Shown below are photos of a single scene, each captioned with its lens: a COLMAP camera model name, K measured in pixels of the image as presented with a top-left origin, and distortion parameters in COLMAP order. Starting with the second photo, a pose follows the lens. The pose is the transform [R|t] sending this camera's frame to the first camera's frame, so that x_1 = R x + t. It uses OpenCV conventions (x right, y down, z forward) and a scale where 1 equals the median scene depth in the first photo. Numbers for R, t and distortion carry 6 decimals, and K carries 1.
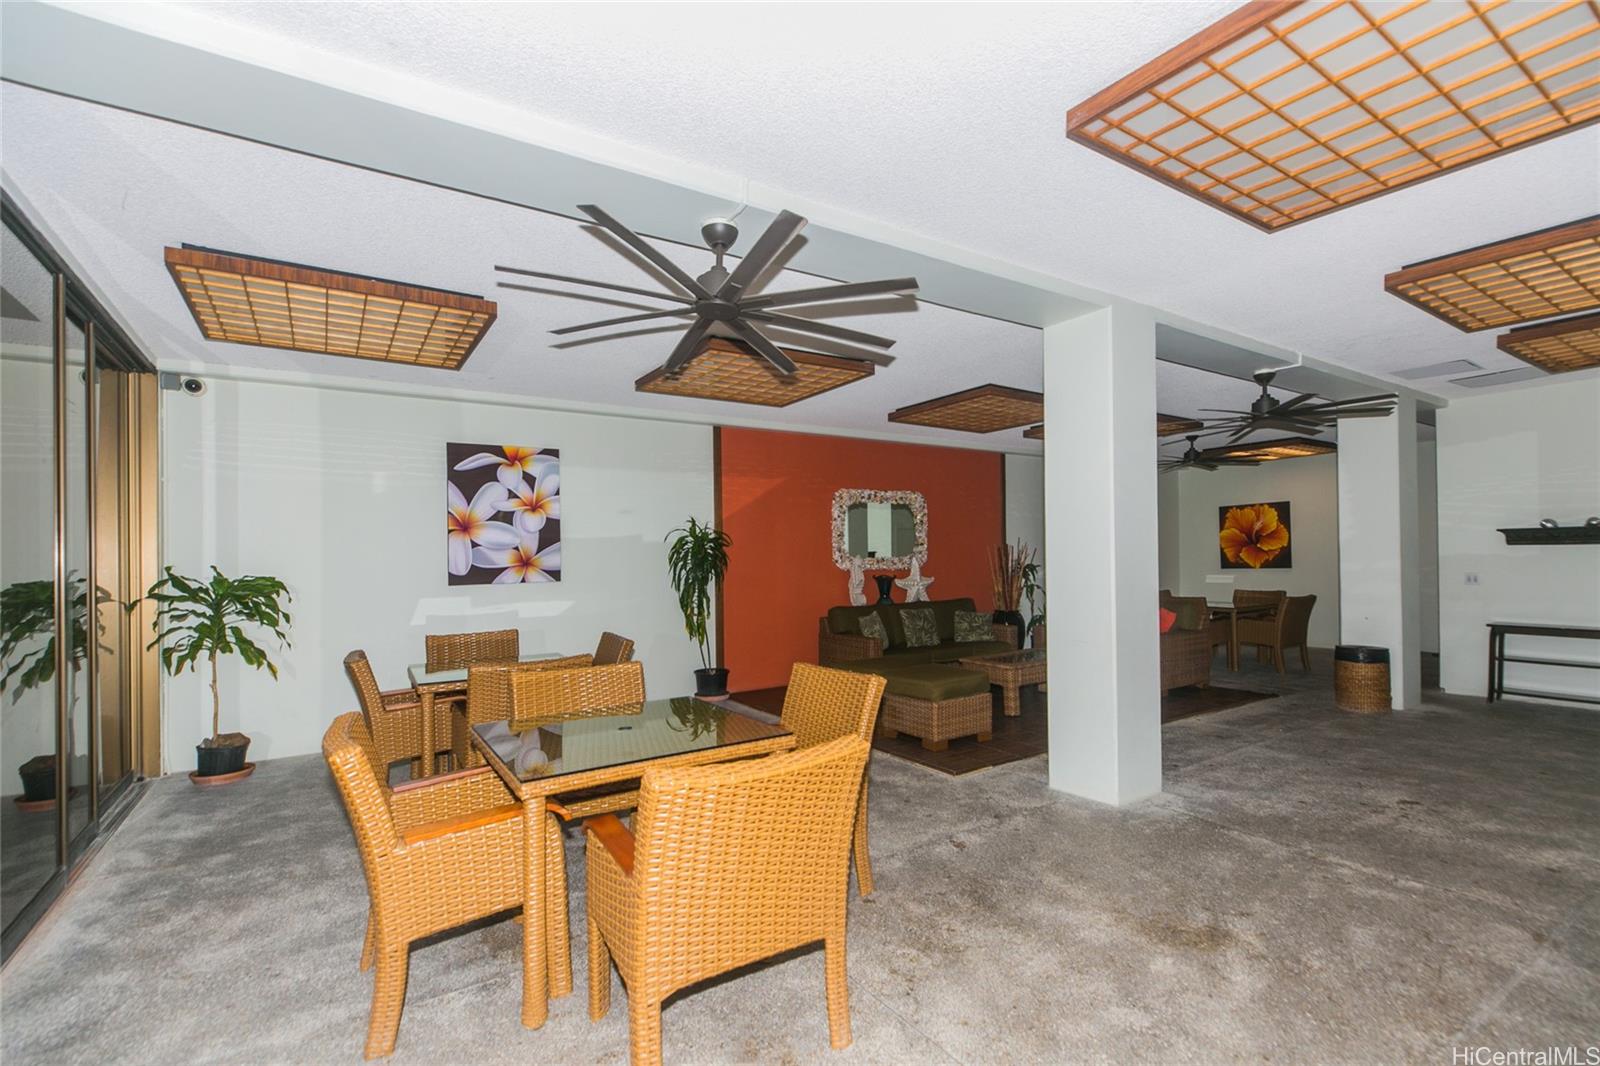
lens RADIAL K [[720.1, 0, 800.0], [0, 720.1, 536.8], [0, 0, 1]] dist [0.008149, -0.005869]
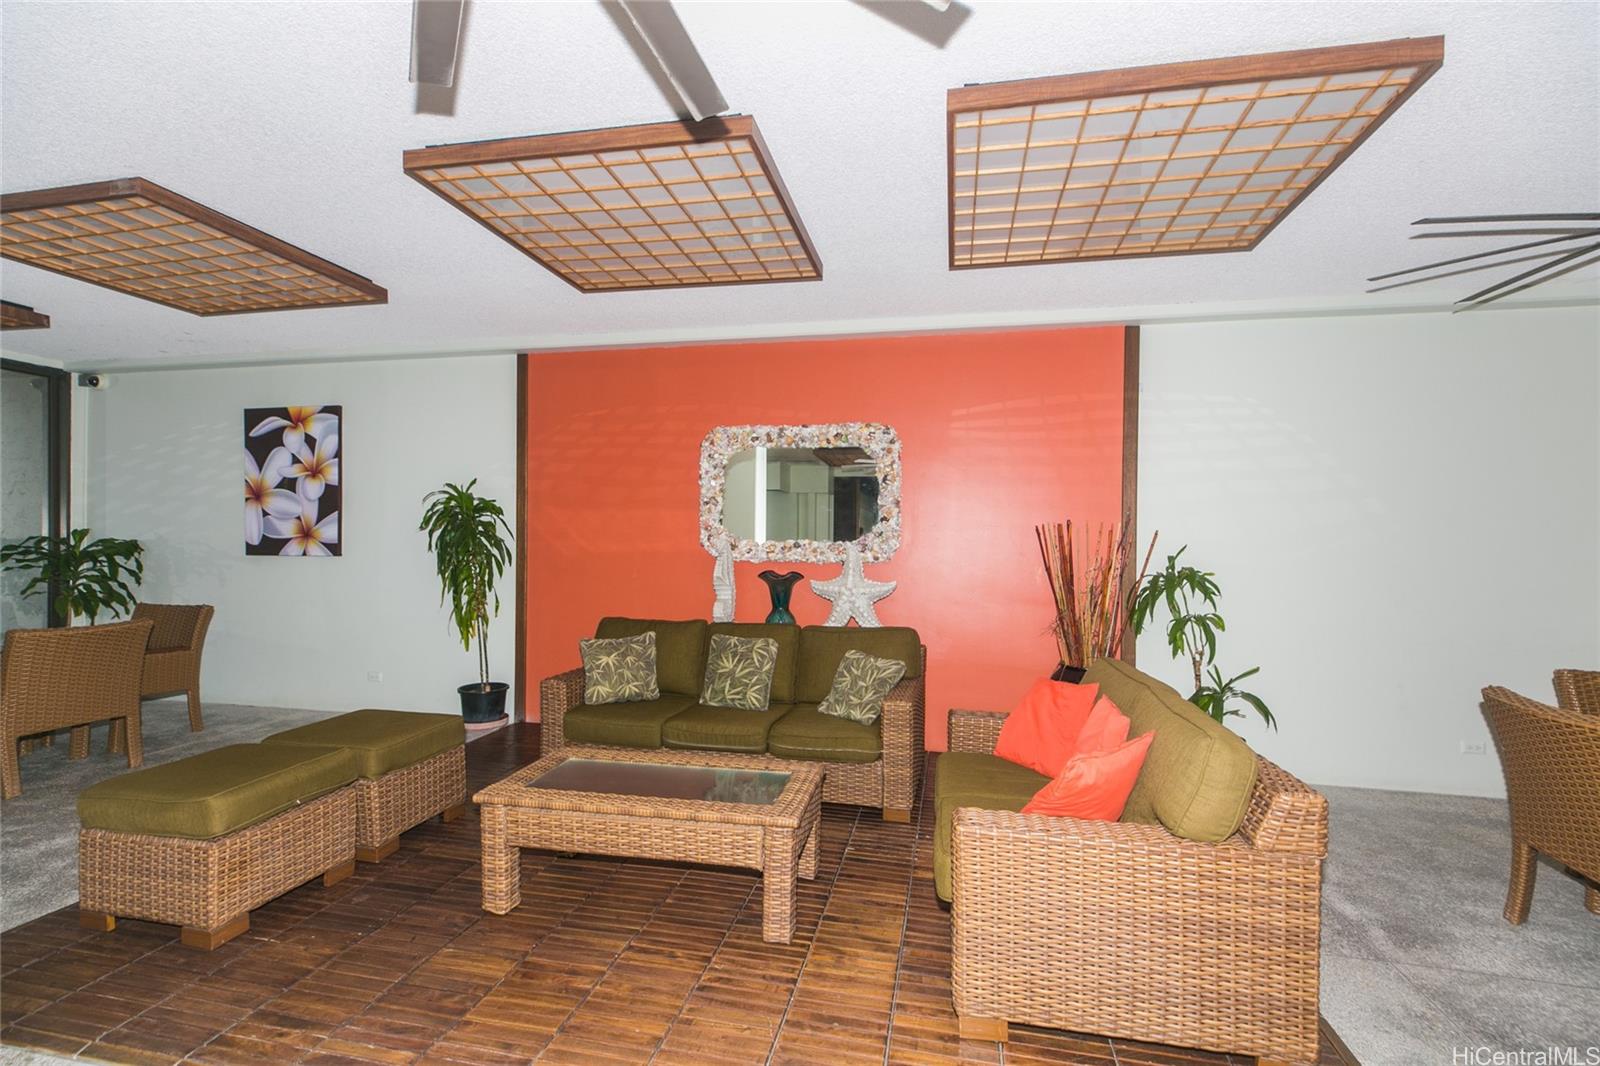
lens RADIAL K [[720.1, 0, 805.3], [0, 720.1, 531.5], [0, 0, 1]] dist [0.008149, -0.005869]
pose [[0.709259, 0.015004, -0.704788, 0.729586], [-0.005477, 0.999861, 0.015774, 0.015771], [0.704927, -0.007328, 0.709242, 0.823015]]
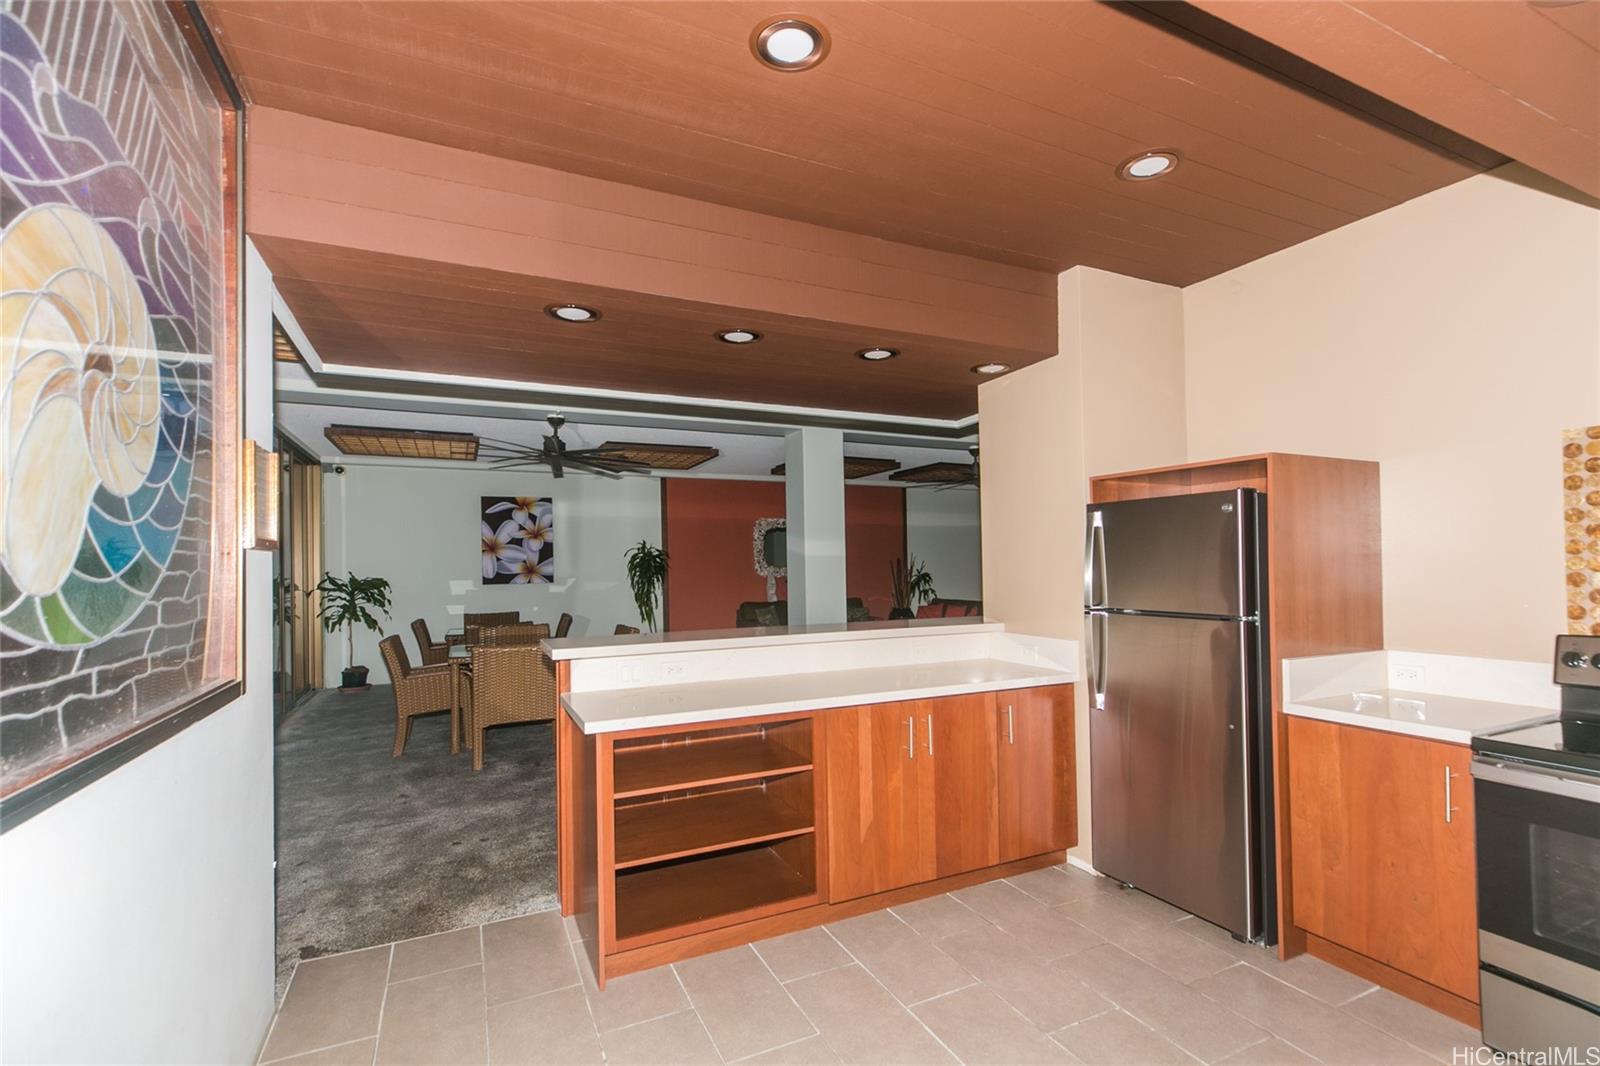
lens RADIAL K [[720.1, 0, 798.8], [0, 720.1, 549.5], [0, 0, 1]] dist [0.008149, -0.005869]
pose [[0.989528, -0.001789, -0.144328, 0.442446], [0.002442, 0.999988, 0.004348, -0.016083], [0.144319, -0.004655, 0.989520, -0.492510]]
